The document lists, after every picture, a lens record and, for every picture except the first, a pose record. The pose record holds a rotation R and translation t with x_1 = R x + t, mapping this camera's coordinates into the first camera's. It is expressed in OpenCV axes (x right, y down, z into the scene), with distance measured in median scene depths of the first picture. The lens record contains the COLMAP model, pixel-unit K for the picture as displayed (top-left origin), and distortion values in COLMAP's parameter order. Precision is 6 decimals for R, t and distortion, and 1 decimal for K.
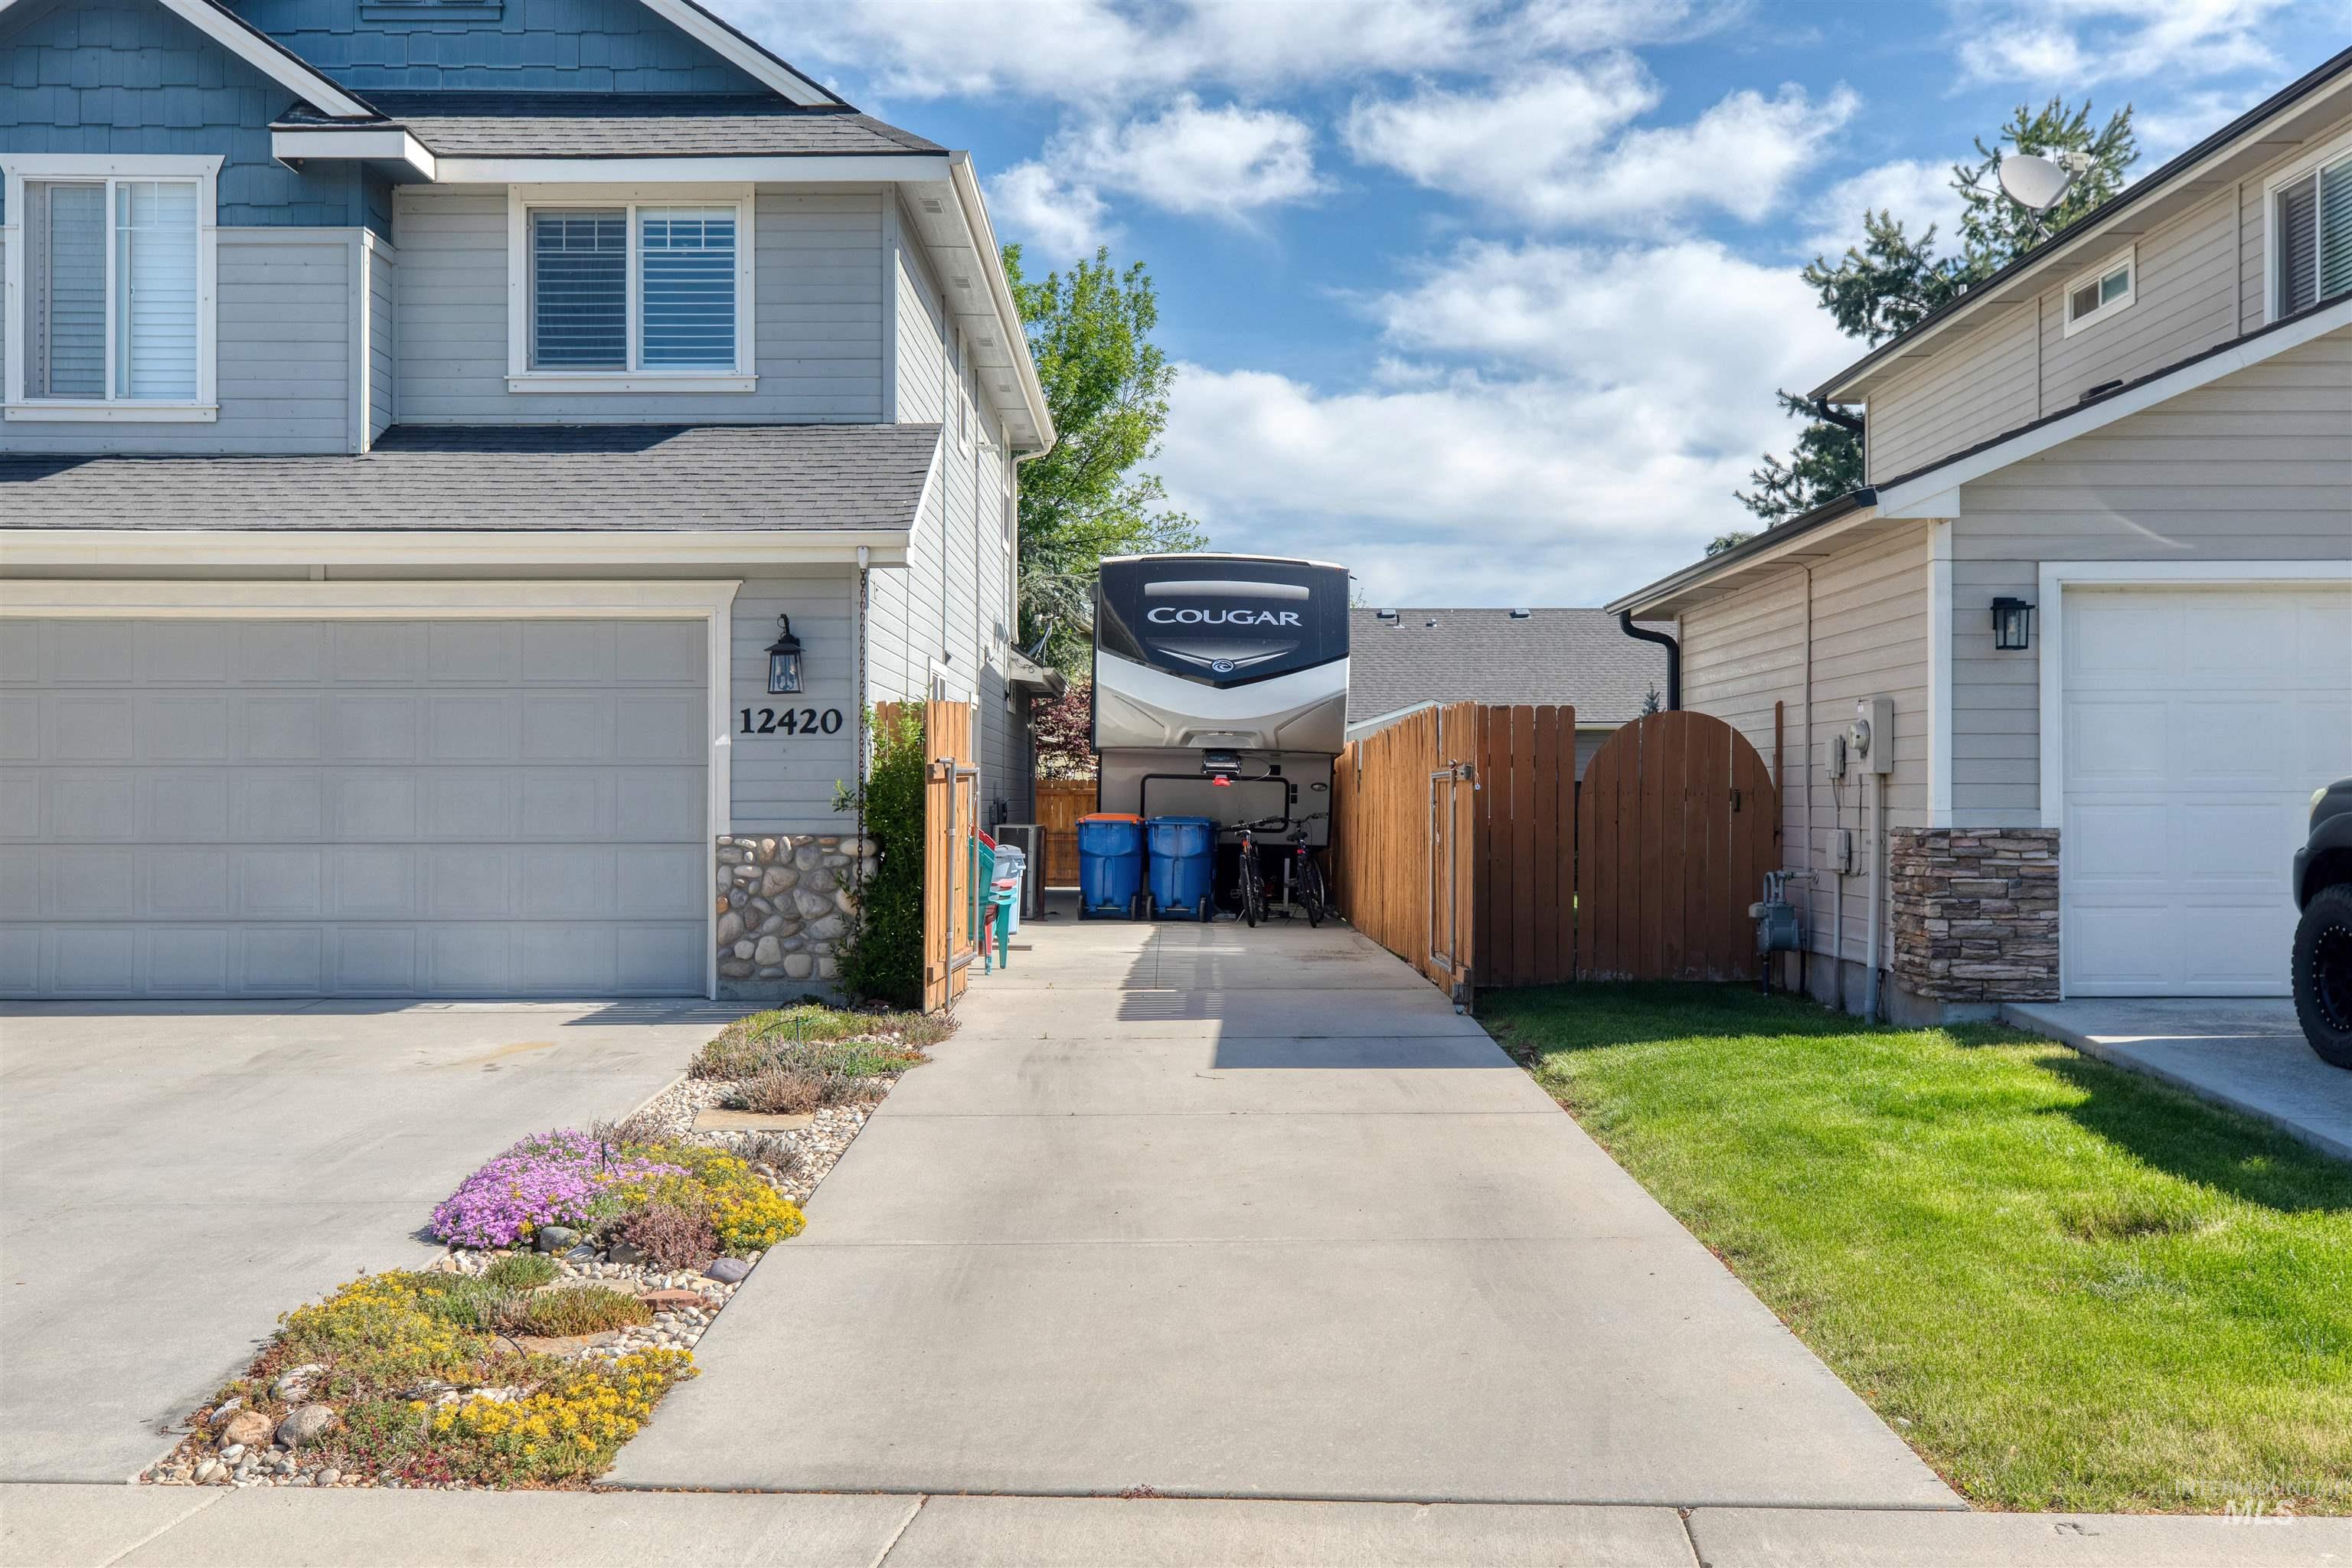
lens RADIAL K [[2316.6, 0, 1176.0], [0, 2316.6, 784.0], [0, 0, 1]] dist [0.005741, 0.000257]
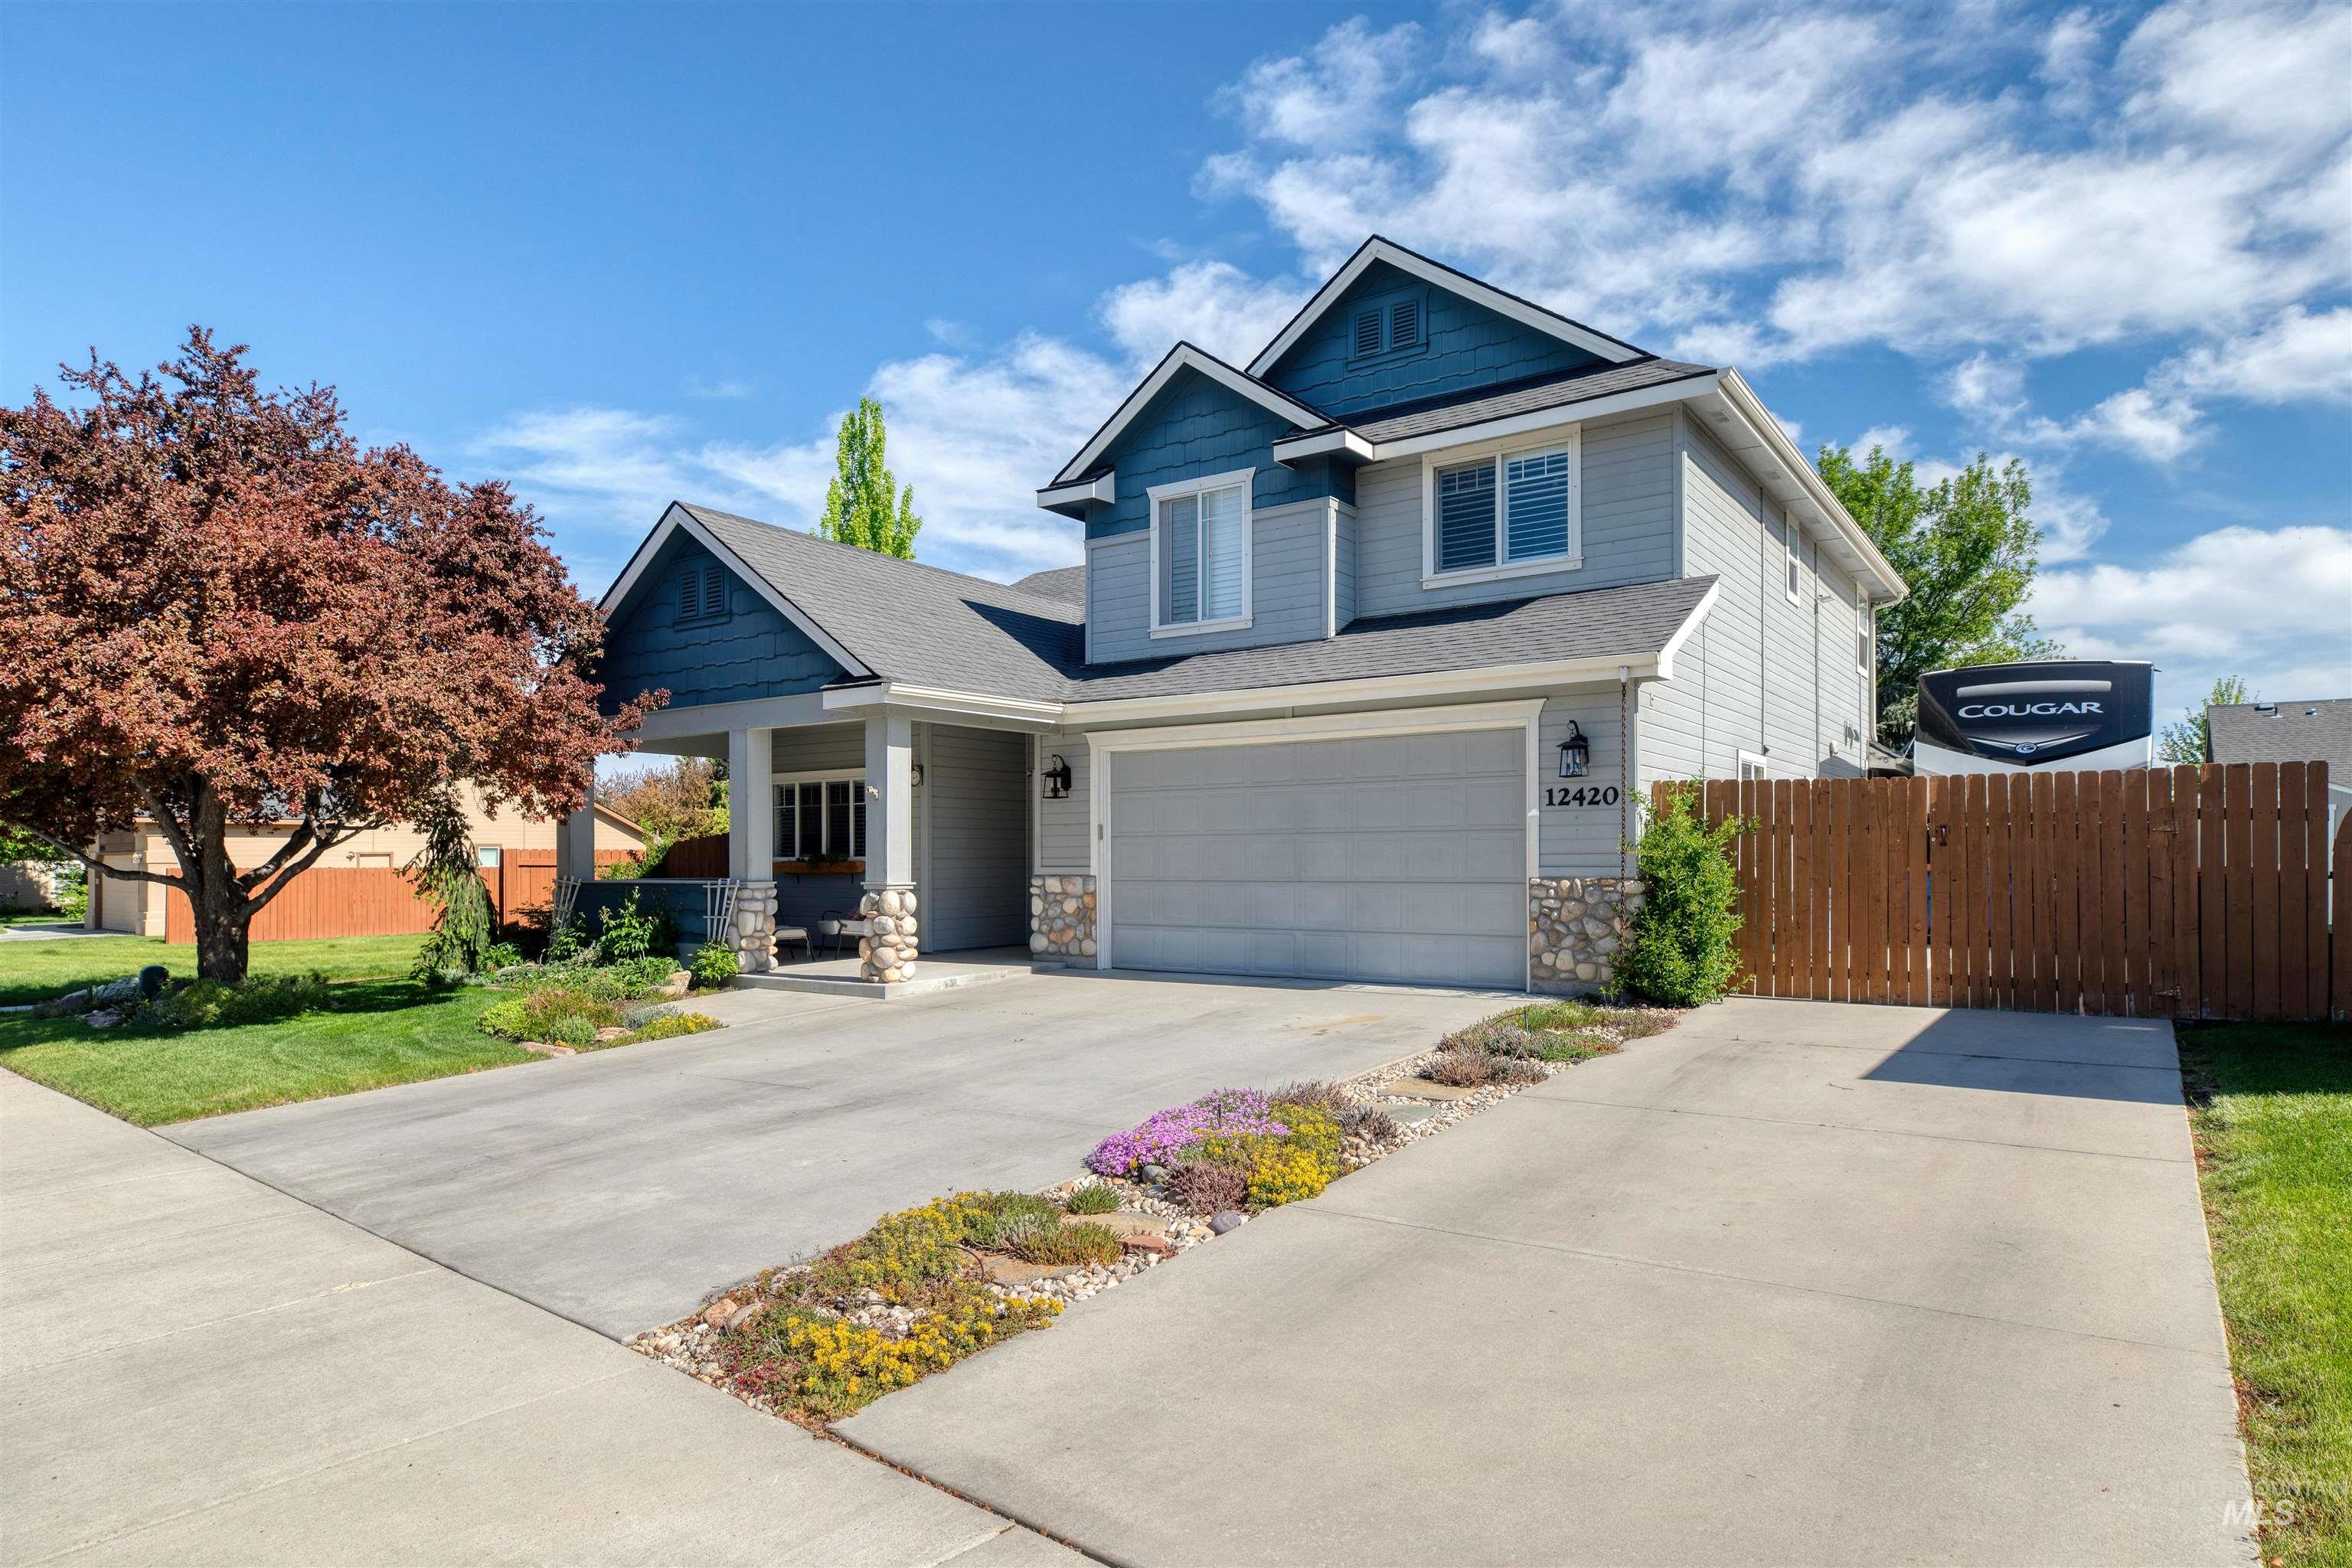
lens RADIAL K [[1341.2, 0, 1166.0], [0, 1341.2, 850.0], [0, 0, 1]] dist [0.006569, -0.000723]
pose [[0.813062, -0.006785, -0.582138, 0.094509], [0.006693, 0.999975, -0.002308, 0.004855], [0.582139, -0.002020, 0.813087, 0.182395]]
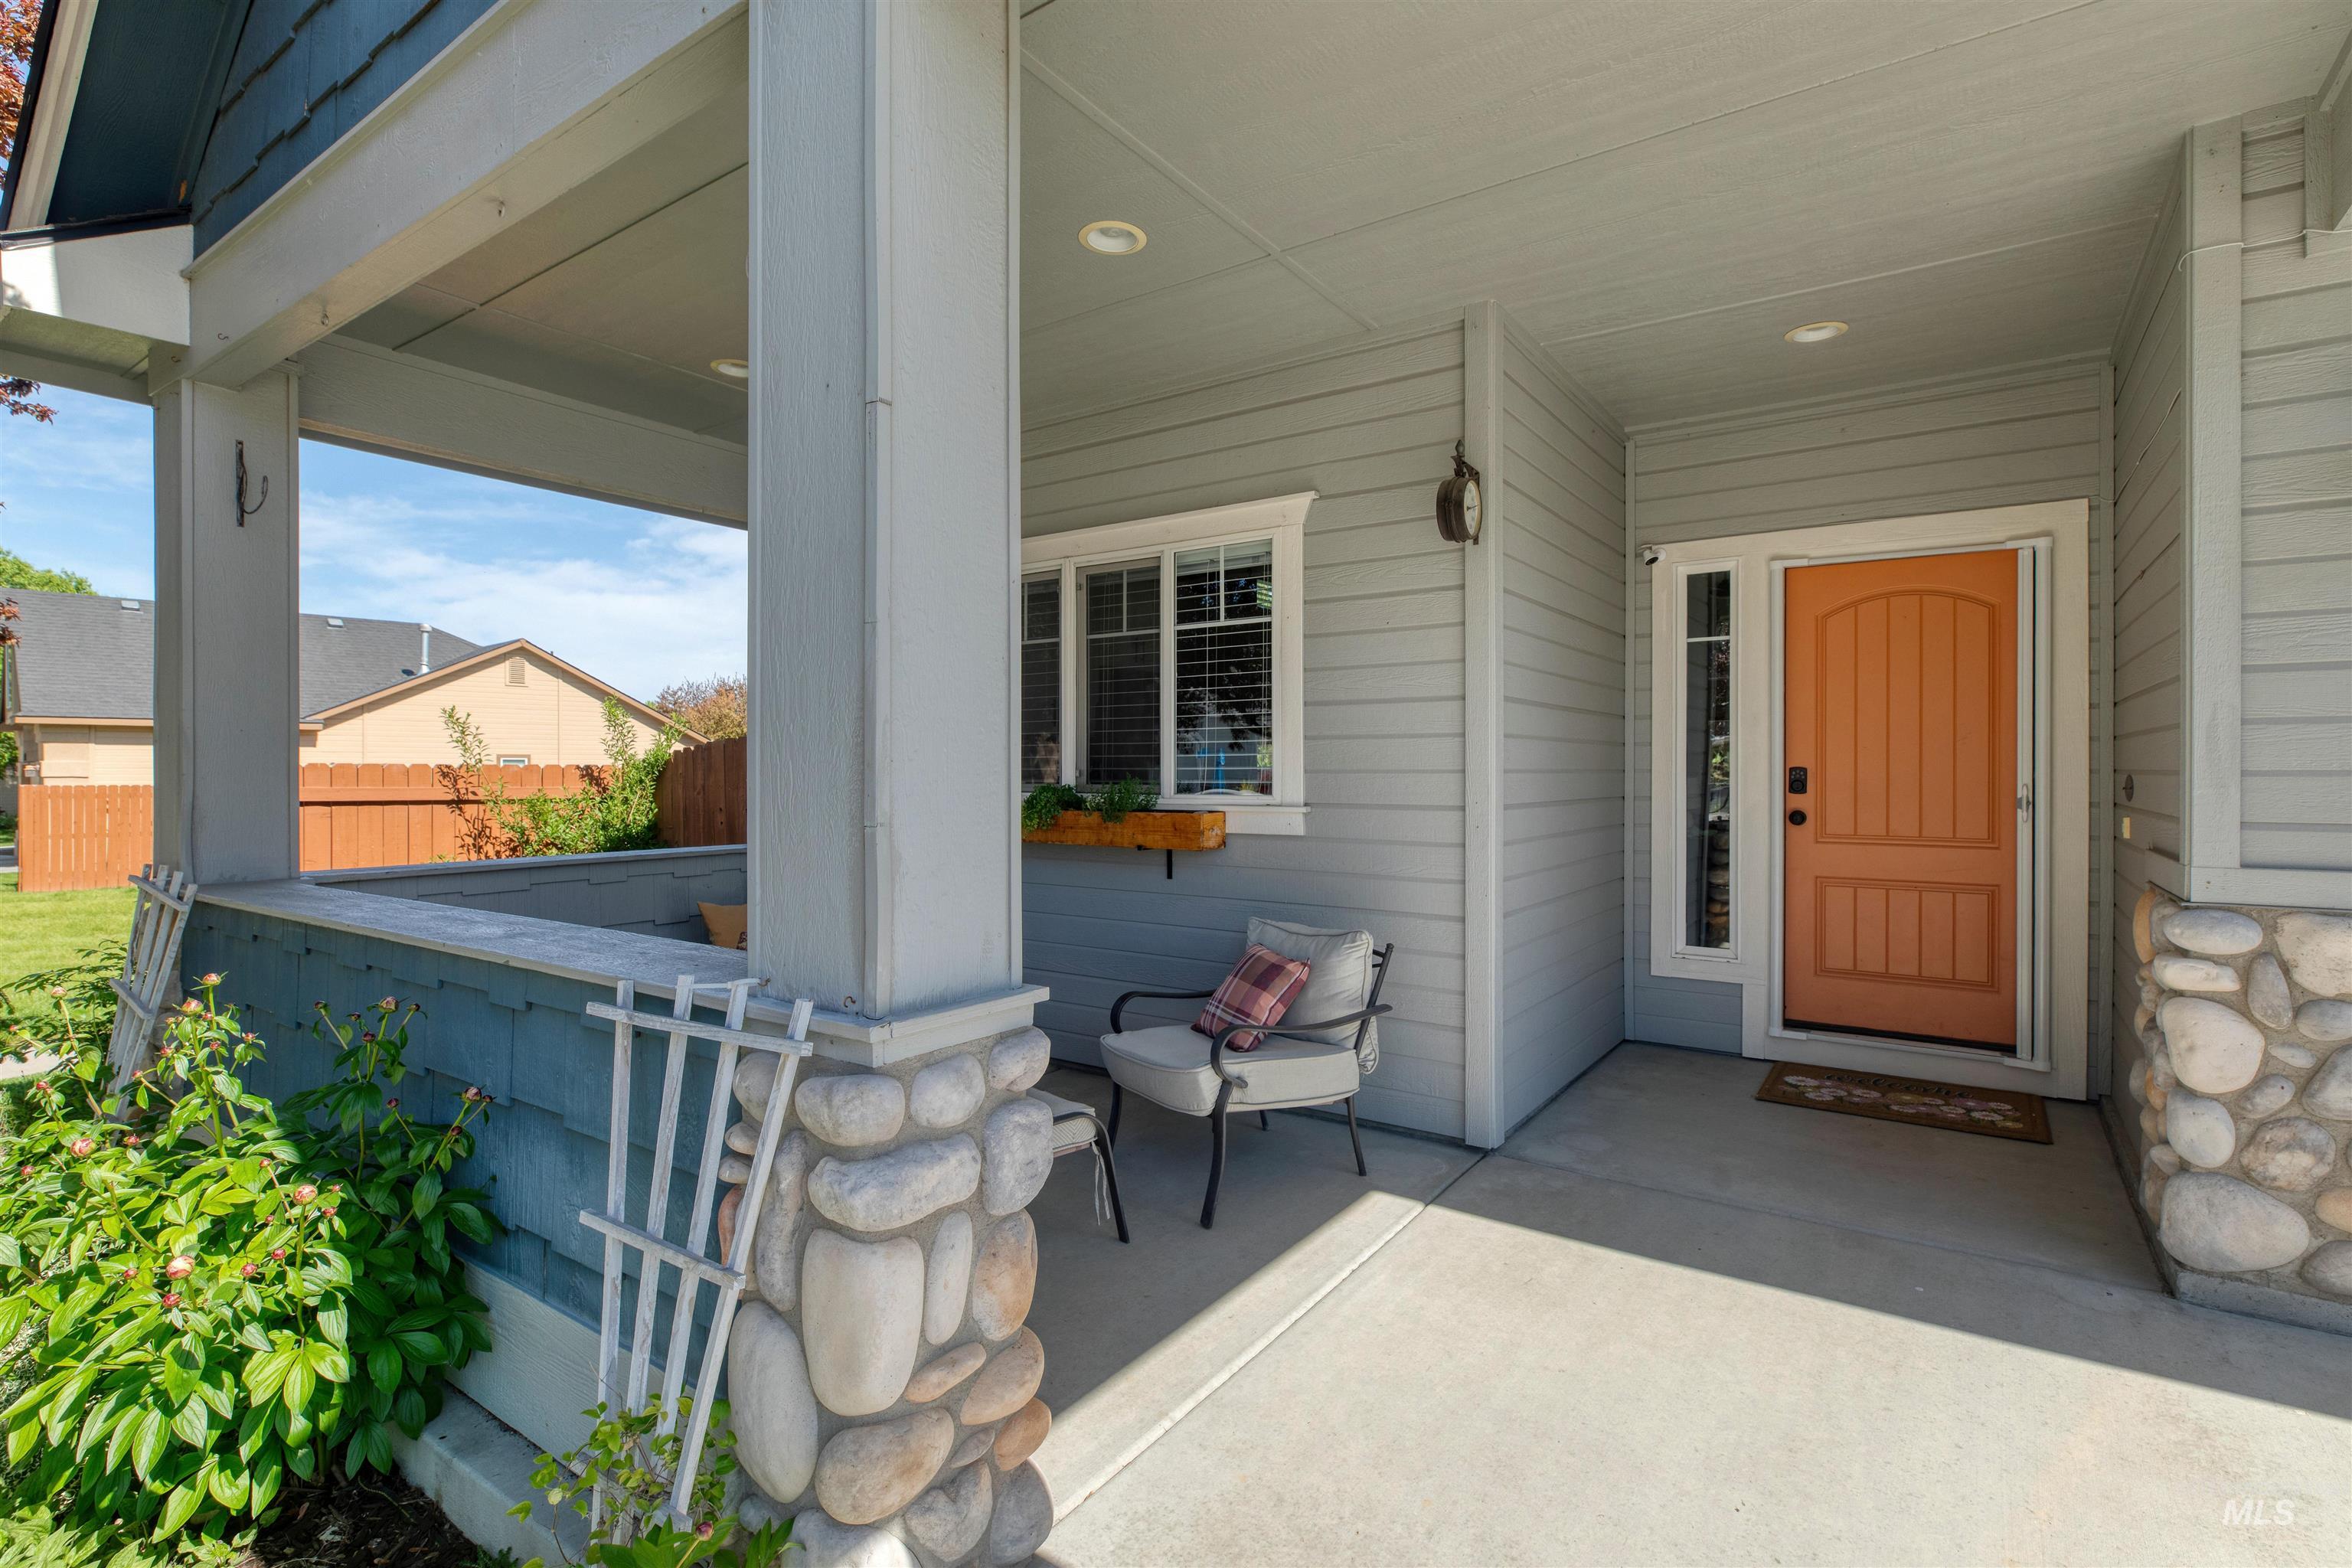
lens RADIAL K [[1112.4, 0, 1176.0], [0, 1112.4, 784.0], [0, 0, 1]] dist [-0.004294, -0.000271]
pose [[0.813098, 0.007259, -0.582081, -0.568416], [0.001223, 0.999899, 0.014178, -0.001112], [0.582125, -0.012240, 0.813007, 0.678930]]
